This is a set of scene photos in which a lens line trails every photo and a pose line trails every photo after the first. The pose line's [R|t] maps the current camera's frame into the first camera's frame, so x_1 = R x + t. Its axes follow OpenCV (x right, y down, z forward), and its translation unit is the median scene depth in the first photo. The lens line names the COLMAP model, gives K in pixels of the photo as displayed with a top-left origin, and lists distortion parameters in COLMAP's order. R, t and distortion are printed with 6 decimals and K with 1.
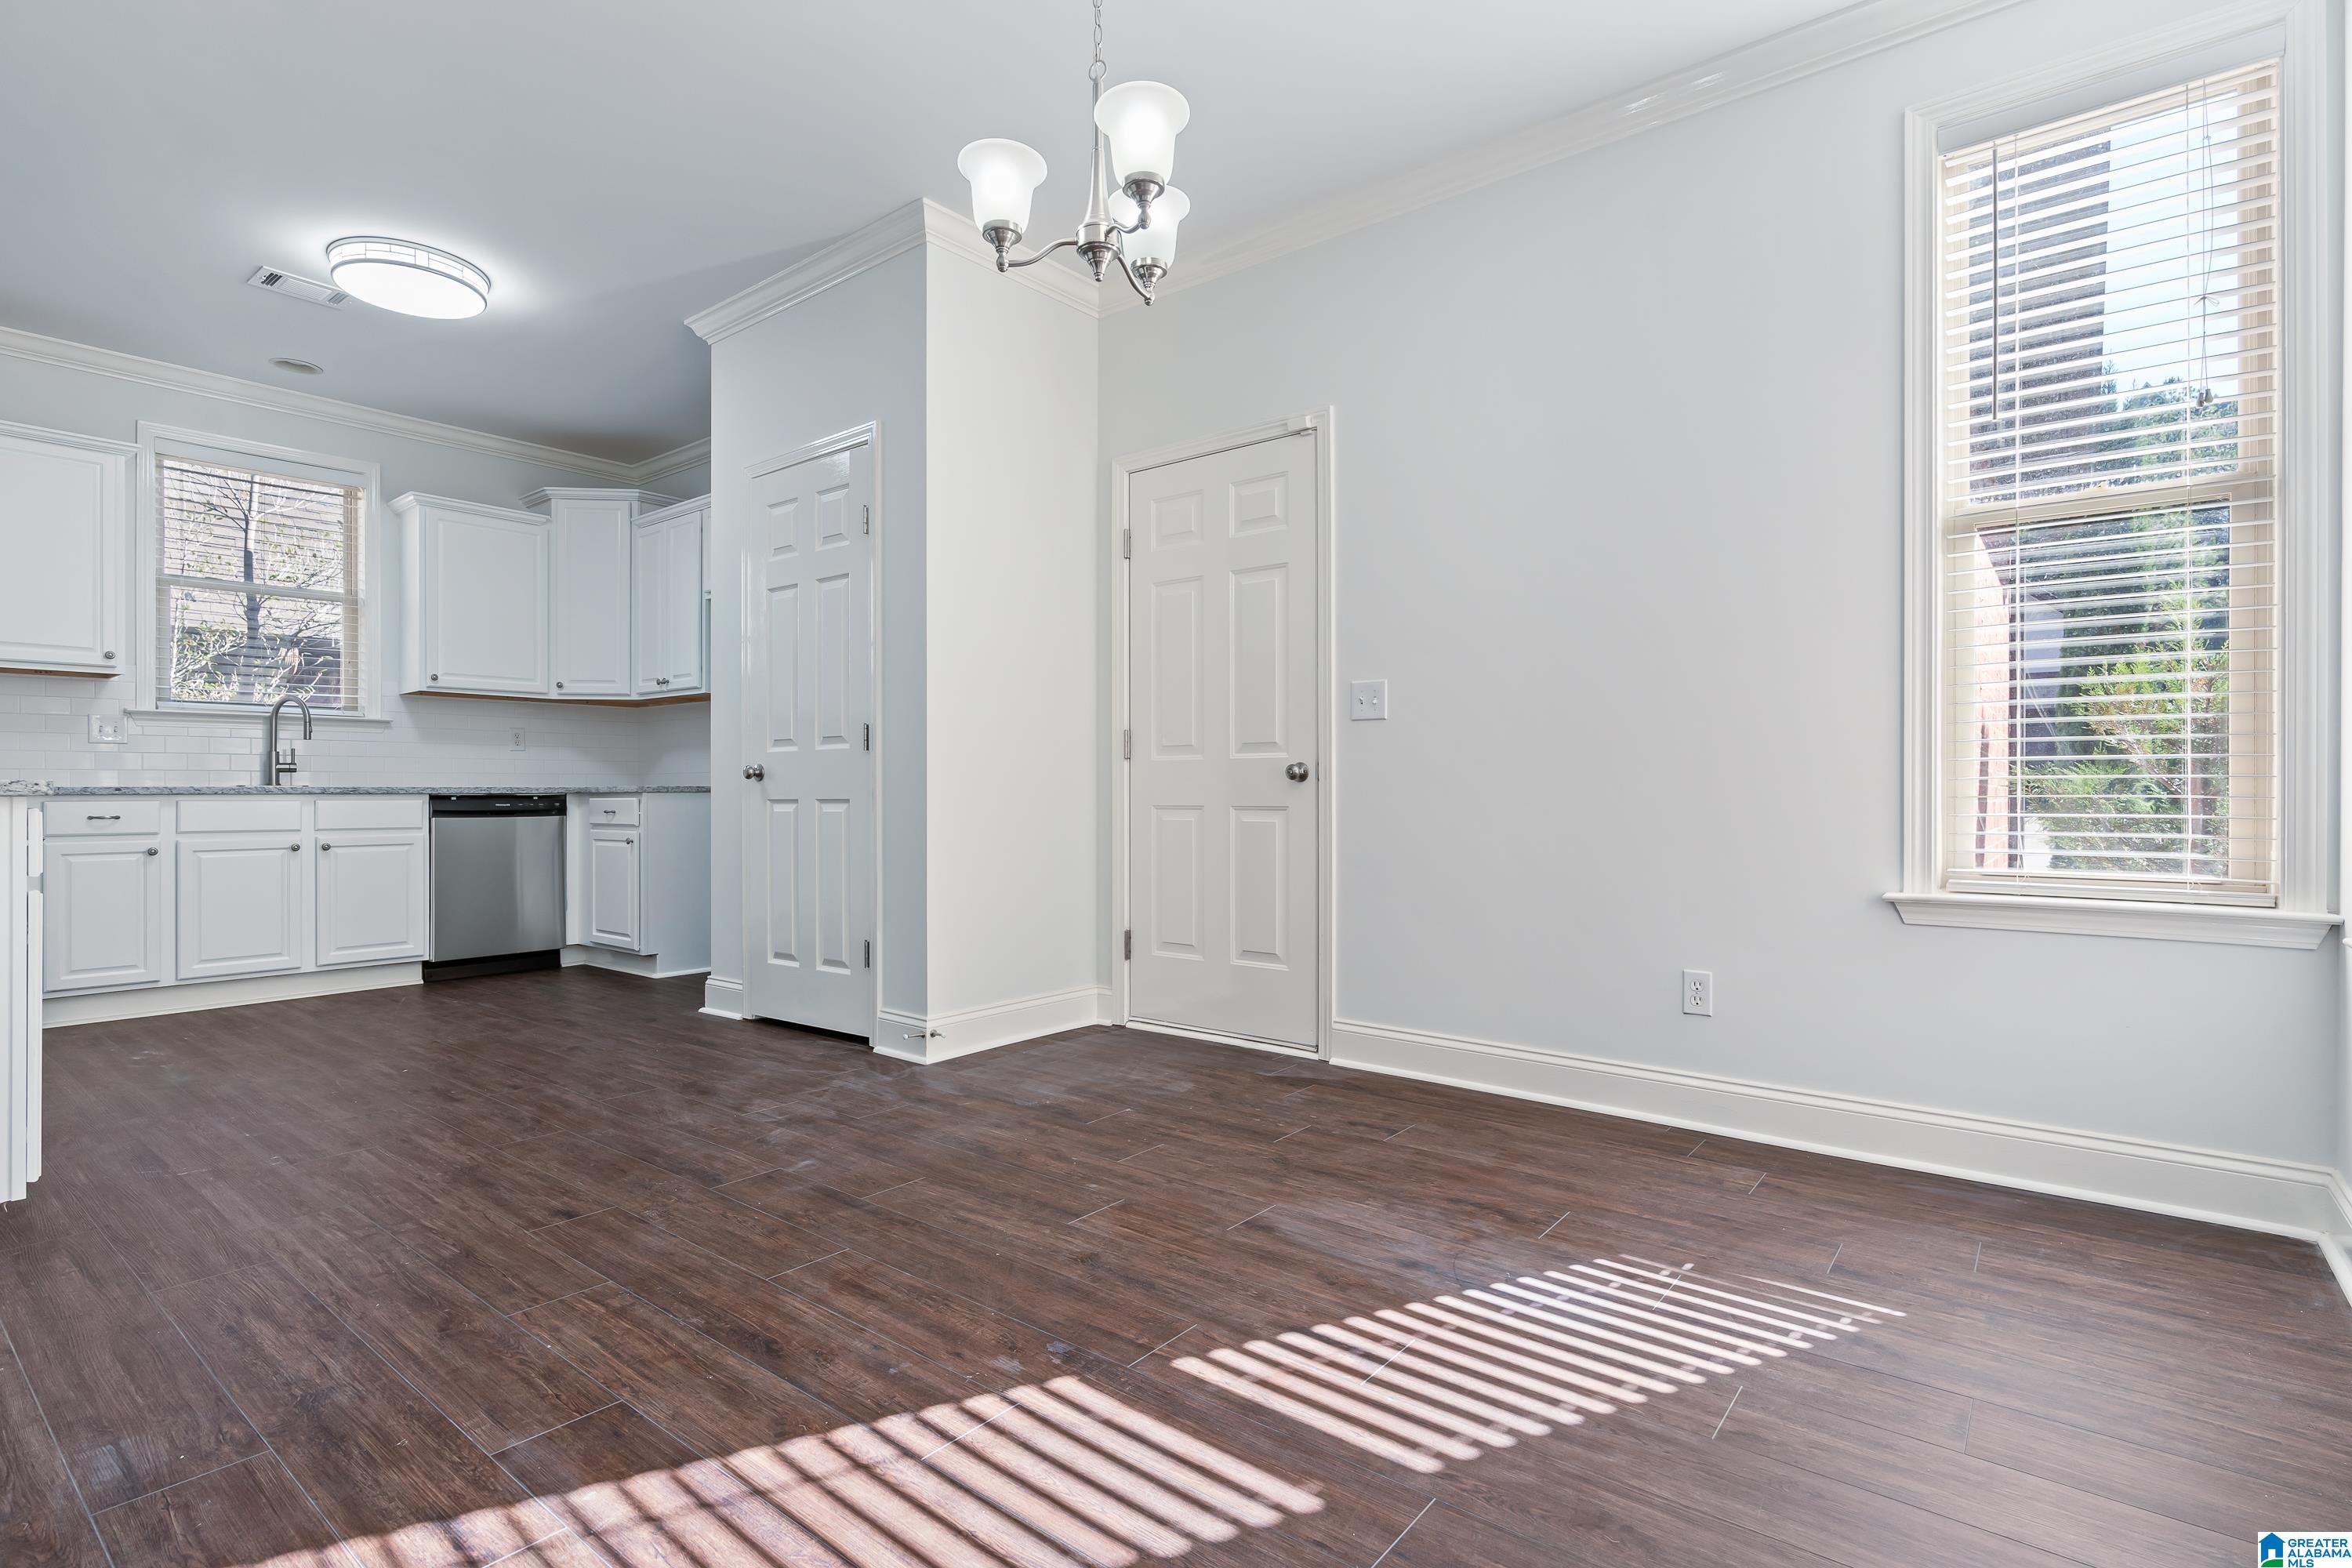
lens RADIAL K [[1120.4, 0, 1175.0], [0, 1120.4, 795.5], [0, 0, 1]] dist [0.000536, 0.000556]
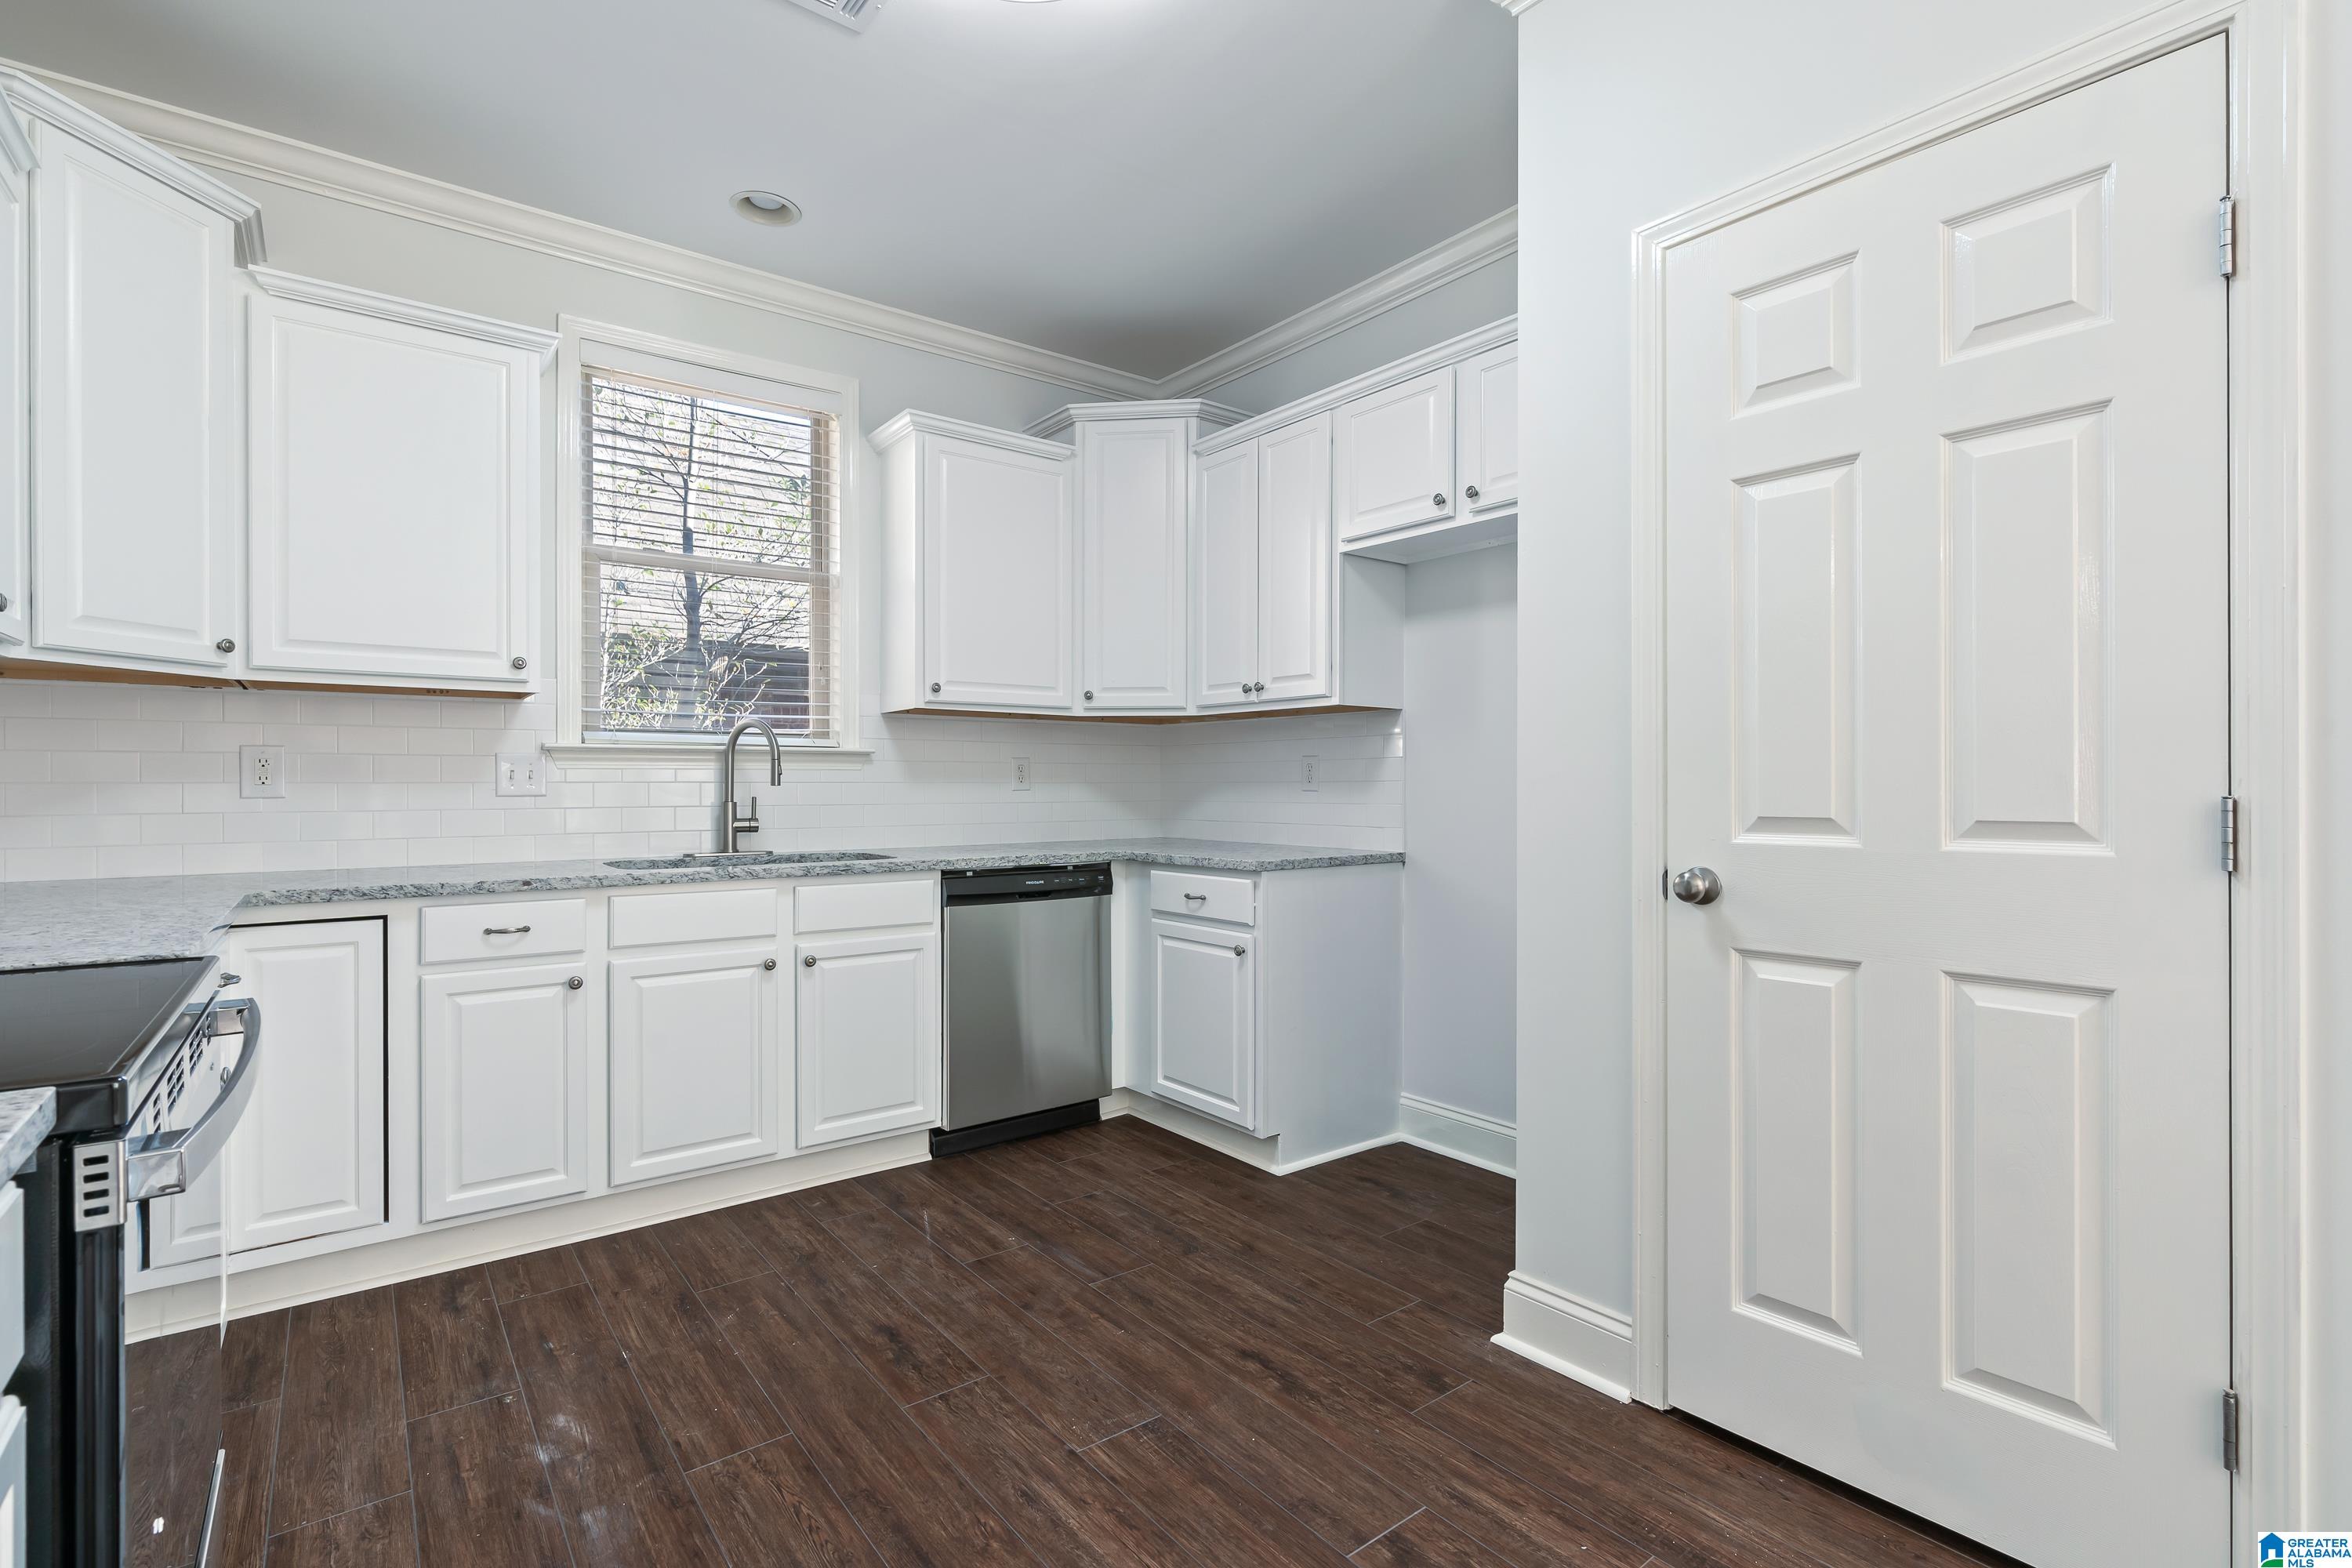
lens RADIAL K [[1068.7, 0, 1193.6], [0, 1068.7, 791.9], [0, 0, 1]] dist [-0.010736, 0.001962]
pose [[0.975370, 0.003489, -0.220548, -0.382041], [-0.002774, 0.999990, 0.003554, -0.047672], [0.220558, -0.002854, 0.975370, 0.426629]]
